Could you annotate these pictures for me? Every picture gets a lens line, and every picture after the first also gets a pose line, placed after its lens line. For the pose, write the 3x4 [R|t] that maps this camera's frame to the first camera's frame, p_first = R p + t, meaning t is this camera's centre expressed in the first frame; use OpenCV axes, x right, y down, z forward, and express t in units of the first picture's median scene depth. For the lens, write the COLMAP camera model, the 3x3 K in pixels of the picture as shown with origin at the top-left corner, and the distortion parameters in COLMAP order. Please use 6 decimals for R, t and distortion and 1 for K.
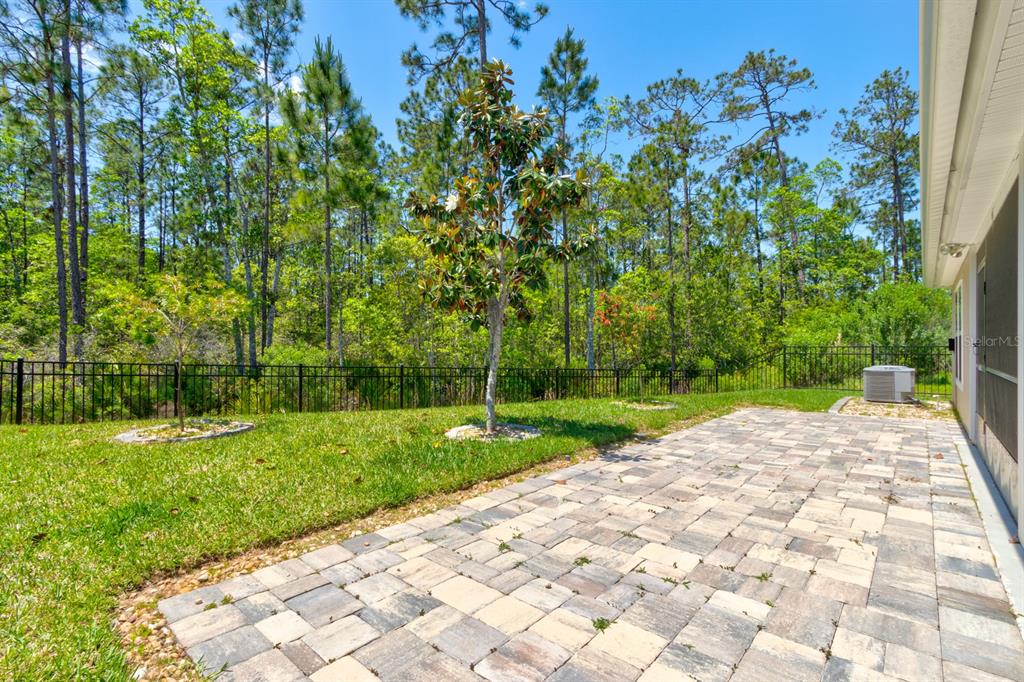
lens RADIAL K [[475.0, 0, 505.9], [0, 475.0, 345.3], [0, 0, 1]] dist [0.000580, 0.000915]
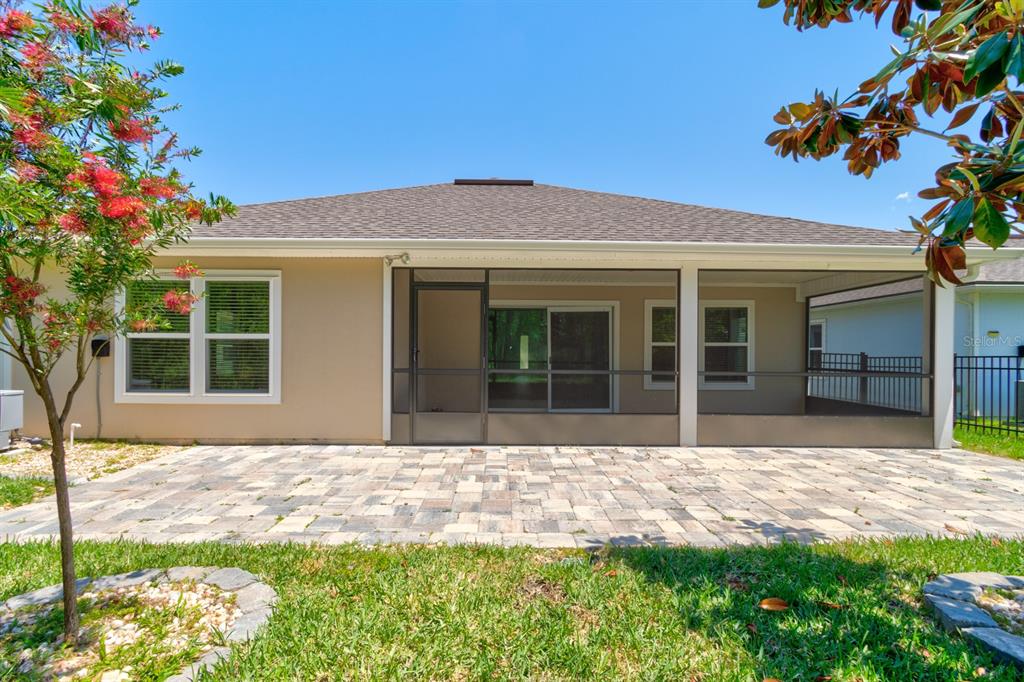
lens RADIAL K [[472.0, 0, 507.4], [0, 472.0, 350.5], [0, 0, 1]] dist [0.005362, 0.000695]
pose [[-0.675309, -0.002972, 0.737529, 0.034475], [-0.014858, 0.999844, -0.009575, 0.001680], [-0.737385, -0.017424, -0.675248, 2.391123]]
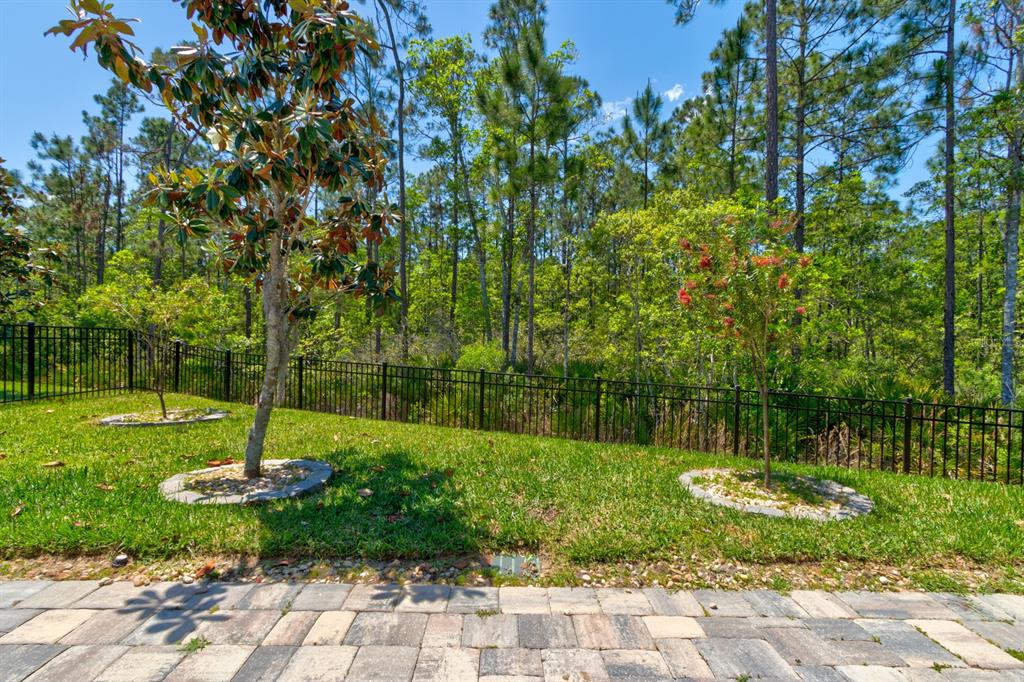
lens RADIAL K [[472.0, 0, 507.4], [0, 472.0, 350.5], [0, 0, 1]] dist [0.005362, 0.000695]
pose [[0.674481, 0.018185, -0.738068, 1.061466], [-0.011317, 0.999834, 0.014293, -0.003066], [0.738205, -0.001288, 0.674575, 1.285353]]
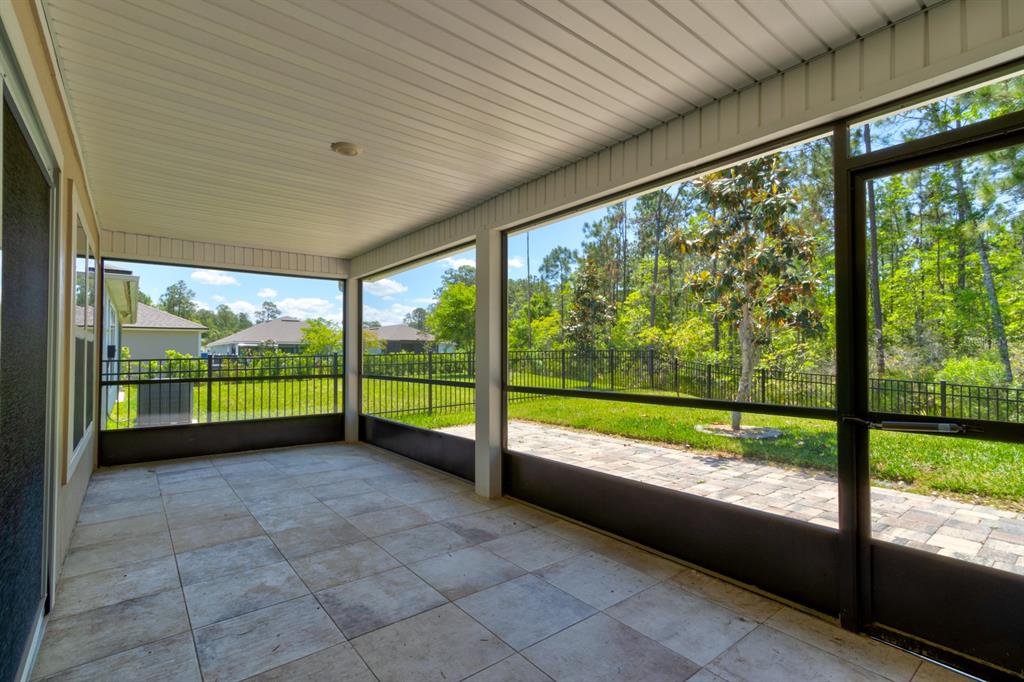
lens RADIAL K [[475.0, 0, 505.9], [0, 475.0, 345.3], [0, 0, 1]] dist [0.000580, 0.000915]
pose [[-0.173600, -0.020999, -0.984592, 1.998923], [0.002002, 0.999763, -0.021676, -0.015038], [0.984814, -0.005734, -0.173517, 0.988927]]
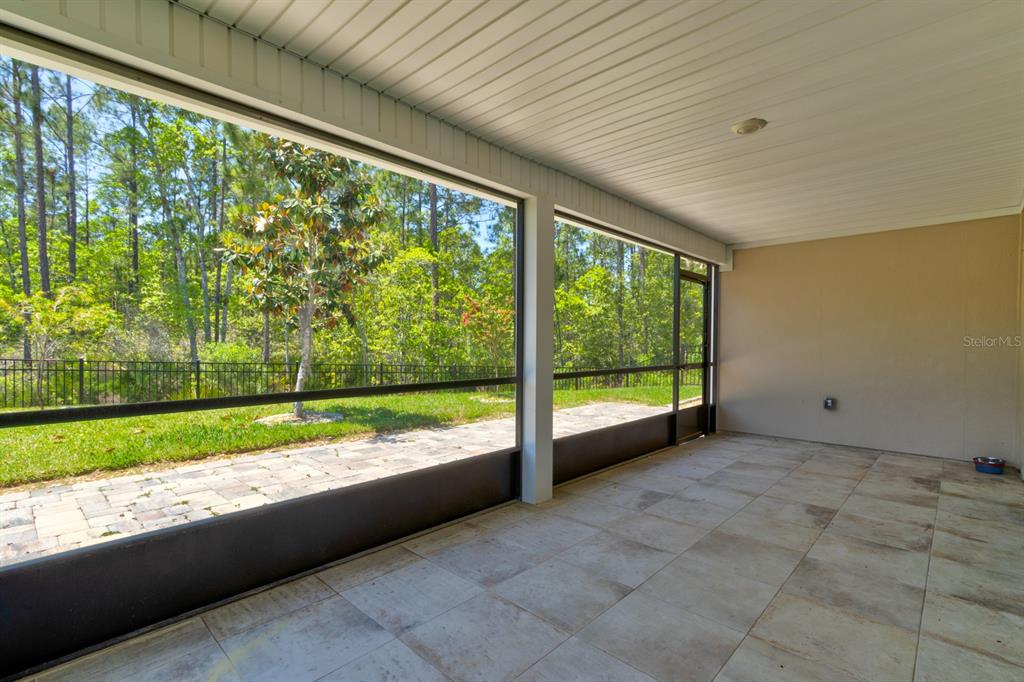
lens RADIAL K [[472.0, 0, 507.4], [0, 472.0, 350.5], [0, 0, 1]] dist [0.005362, 0.000695]
pose [[0.999062, 0.001217, -0.043281, 0.855695], [-0.000320, 0.999785, 0.020731, -0.022786], [0.043297, -0.020697, 0.998848, -0.260324]]
